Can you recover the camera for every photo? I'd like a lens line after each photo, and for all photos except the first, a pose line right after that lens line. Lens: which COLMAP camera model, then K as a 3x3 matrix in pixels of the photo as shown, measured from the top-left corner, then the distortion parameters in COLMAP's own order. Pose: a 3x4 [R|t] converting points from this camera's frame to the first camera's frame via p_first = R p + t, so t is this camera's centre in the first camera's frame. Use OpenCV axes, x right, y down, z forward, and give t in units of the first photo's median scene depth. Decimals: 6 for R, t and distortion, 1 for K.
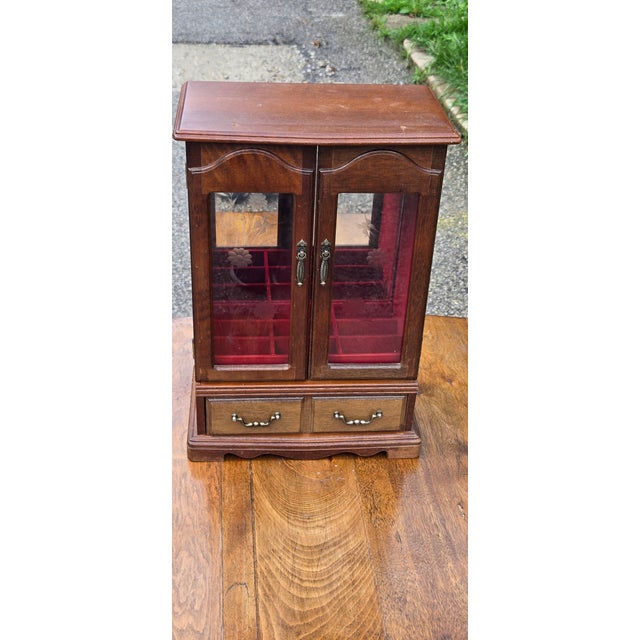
lens RADIAL K [[860.1, 0, 320.0], [0, 860.1, 320.0], [0, 0, 1]] dist [0.037153, -0.022421]
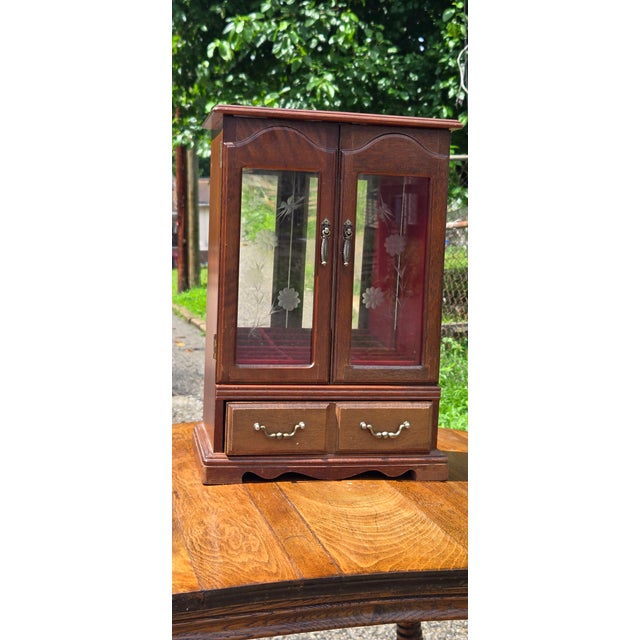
lens RADIAL K [[895.7, 0, 320.0], [0, 895.7, 320.0], [0, 0, 1]] dist [-0.003702, -0.035401]
pose [[0.987389, -0.019372, 0.157123, -0.193346], [0.087908, 0.892504, -0.442390, 0.477974], [-0.131663, 0.450624, 0.882951, 0.082784]]
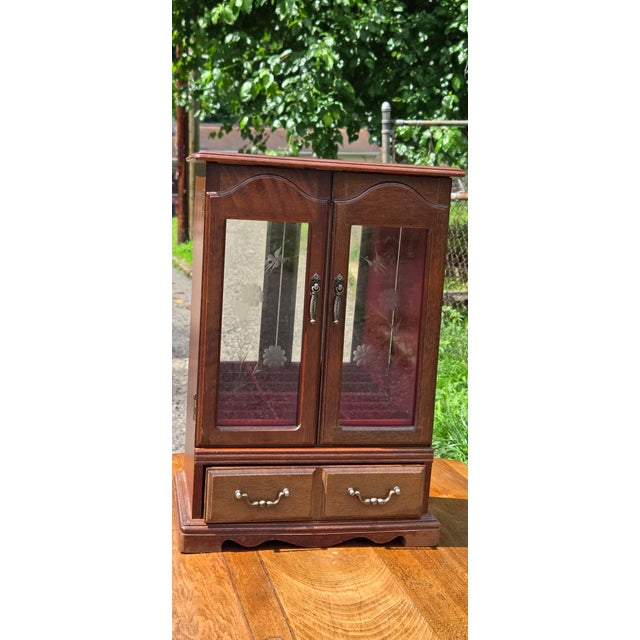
lens RADIAL K [[895.7, 0, 320.0], [0, 895.7, 320.0], [0, 0, 1]] dist [-0.003702, -0.035401]
pose [[0.987604, -0.007770, 0.156776, -0.168626], [0.069418, 0.917418, -0.391823, 0.339626], [-0.140785, 0.397848, 0.906585, 0.086920]]
